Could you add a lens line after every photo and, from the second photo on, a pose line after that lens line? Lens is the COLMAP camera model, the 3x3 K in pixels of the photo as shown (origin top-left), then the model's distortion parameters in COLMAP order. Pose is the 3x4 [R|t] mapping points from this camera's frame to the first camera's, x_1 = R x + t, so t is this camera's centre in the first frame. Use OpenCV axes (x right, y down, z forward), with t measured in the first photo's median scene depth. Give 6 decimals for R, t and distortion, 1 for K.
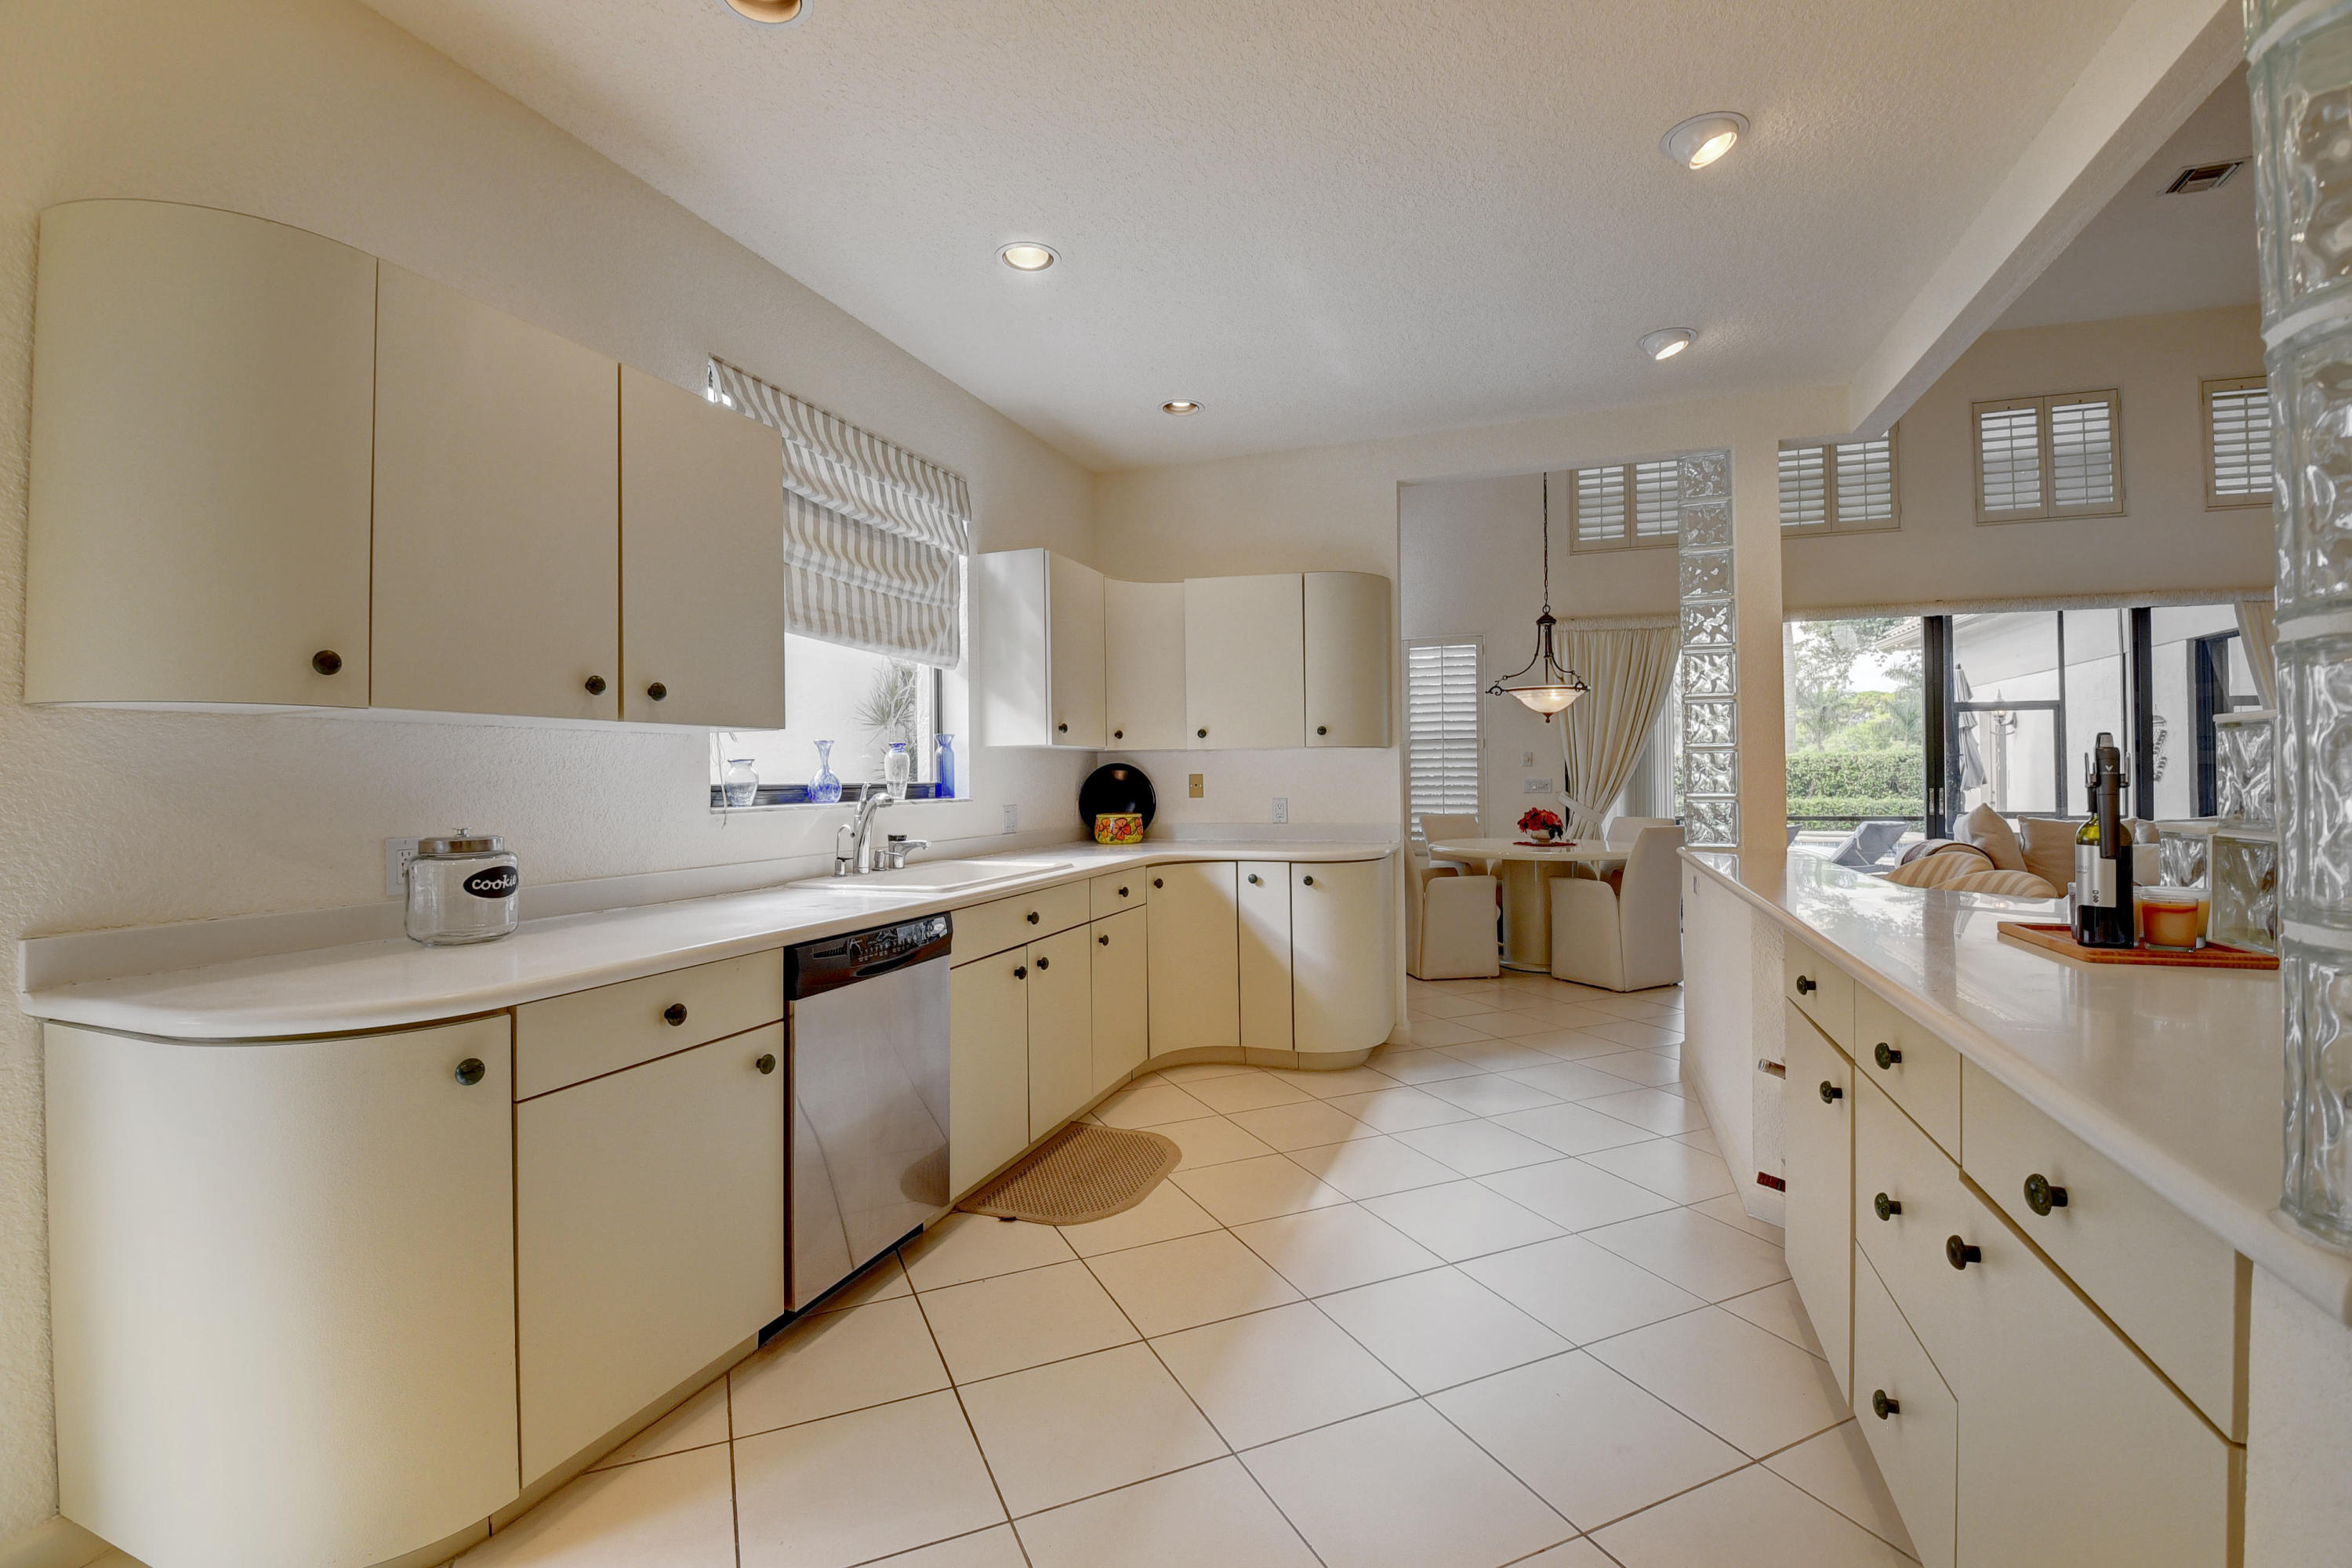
lens RADIAL K [[1025.4, 0, 1177.4], [0, 1025.4, 768.1], [0, 0, 1]] dist [0.002361, -0.015463]
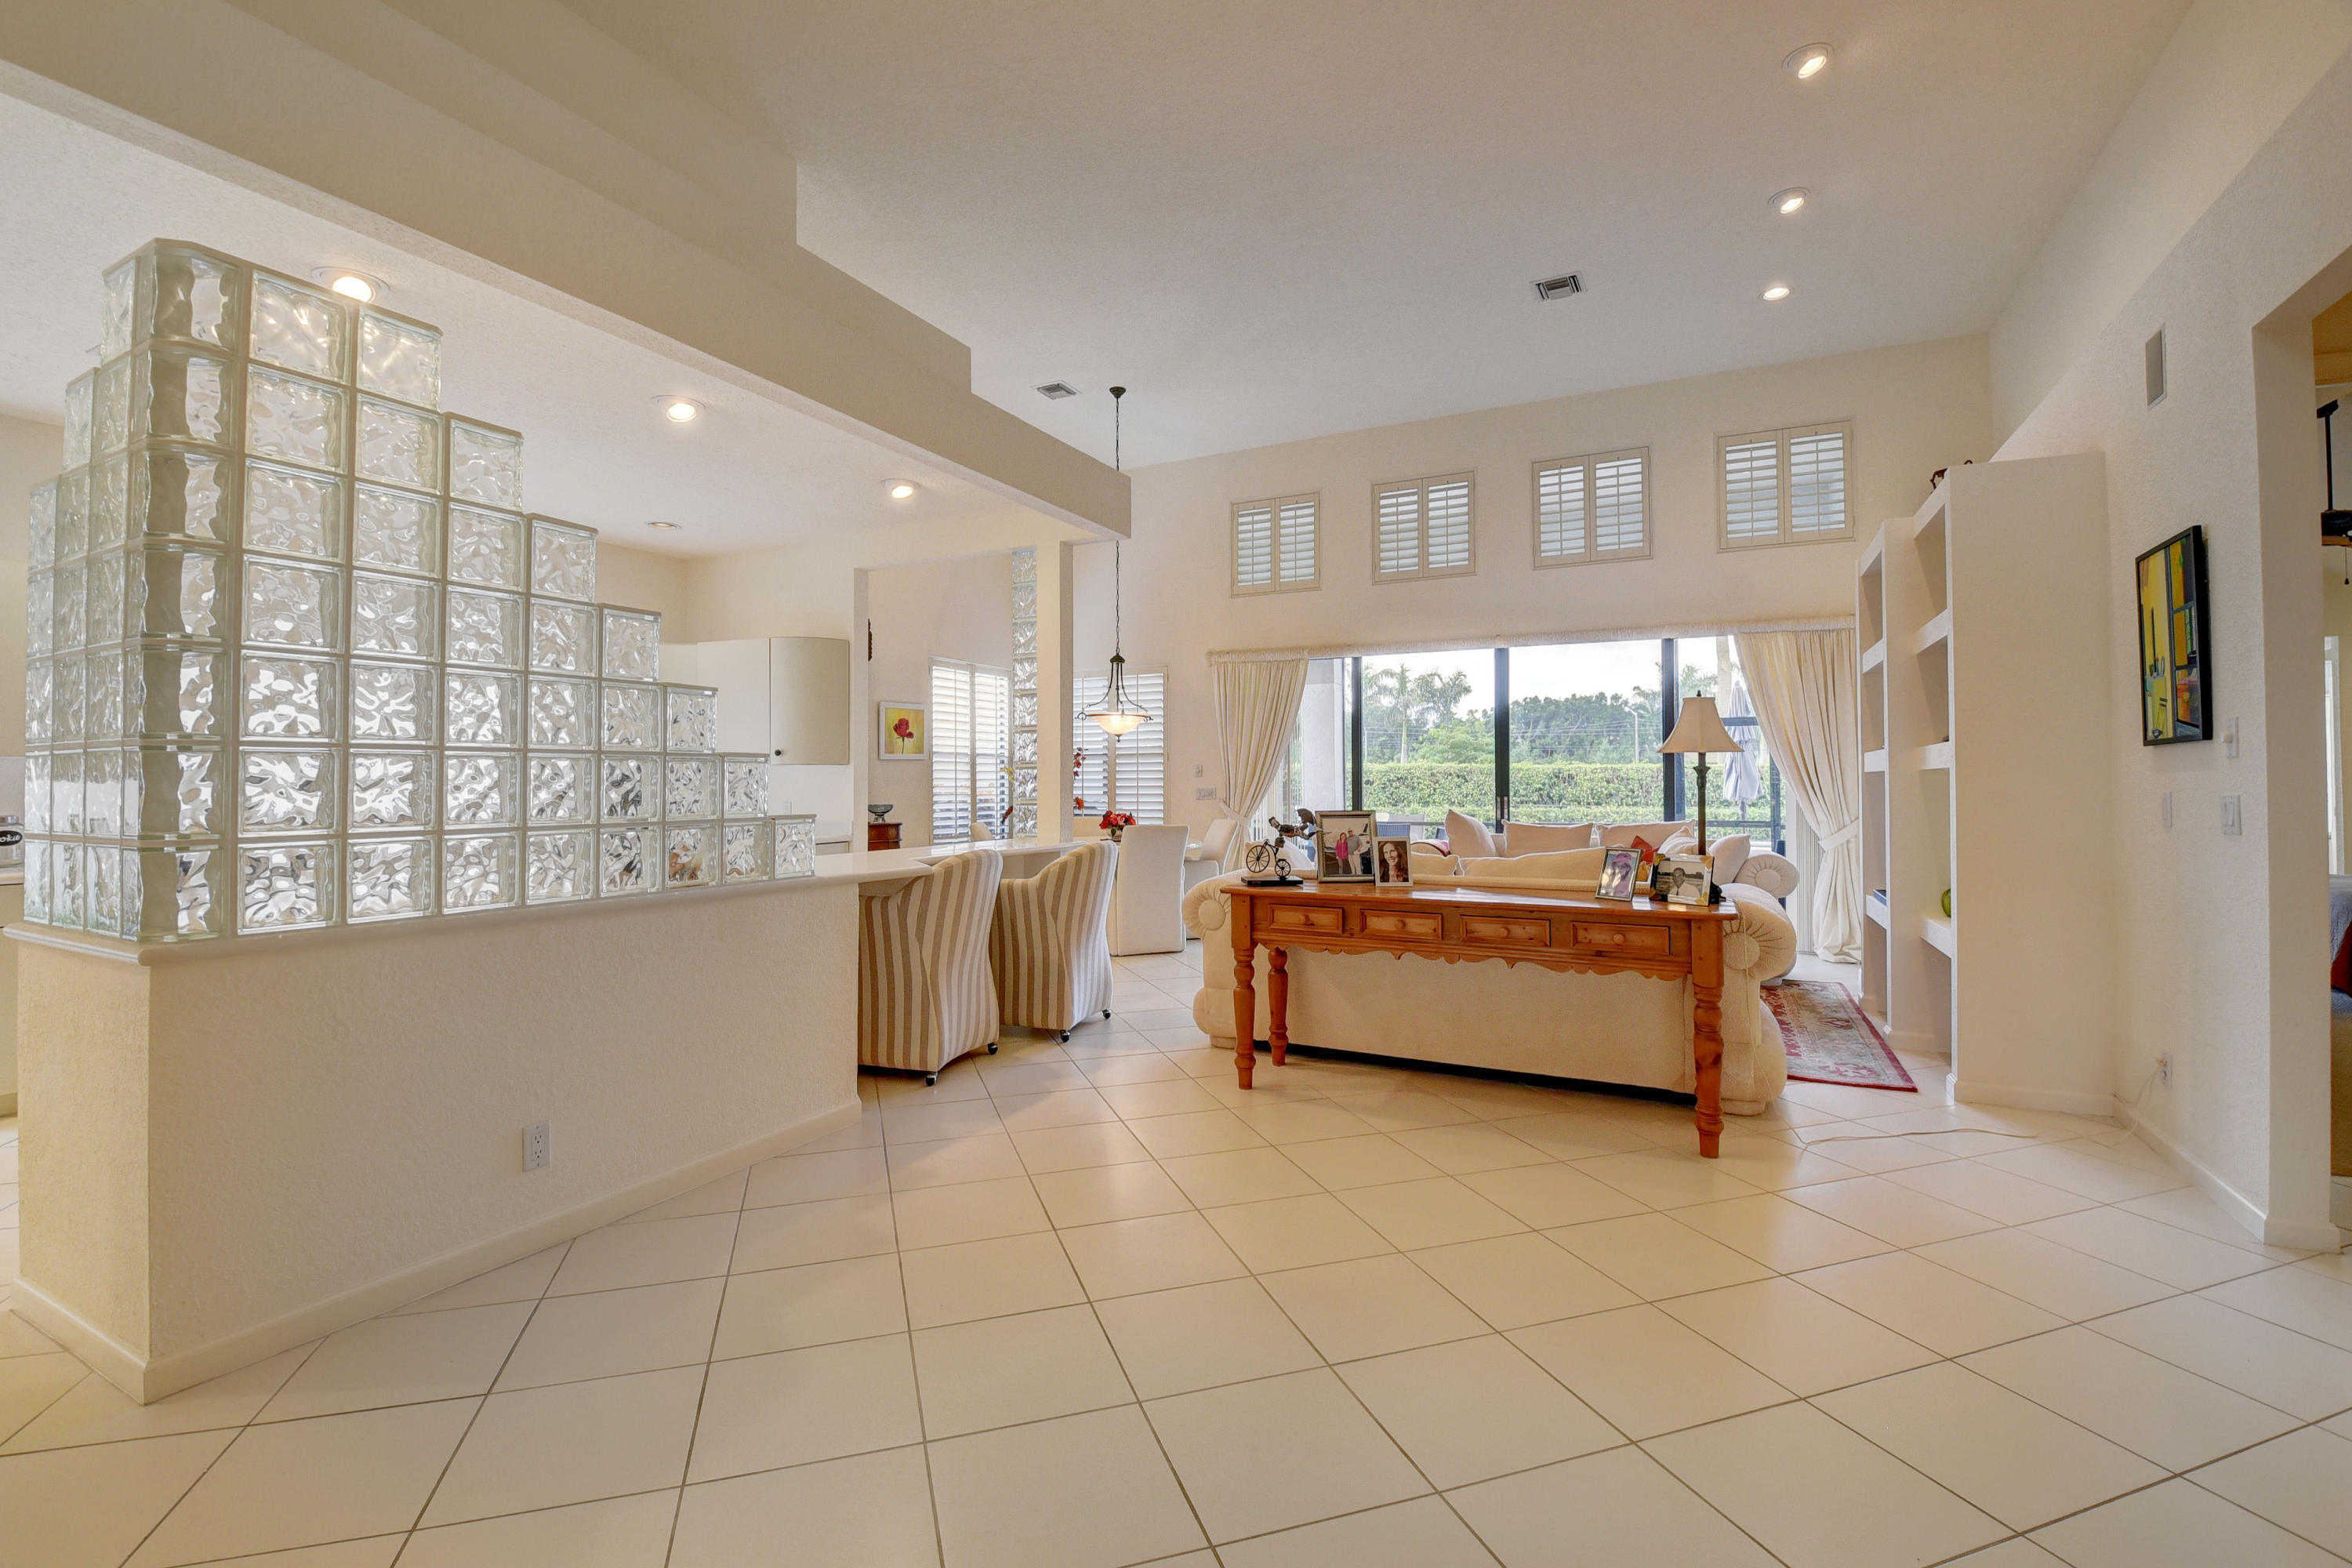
lens RADIAL K [[1025.4, 0, 1171.3], [0, 1025.4, 758.3], [0, 0, 1]] dist [0.002361, -0.015463]
pose [[0.993623, 0.000603, -0.112749, 0.765518], [-0.002459, 0.999864, -0.016318, -0.007456], [0.112723, 0.016491, 0.993490, -0.287492]]
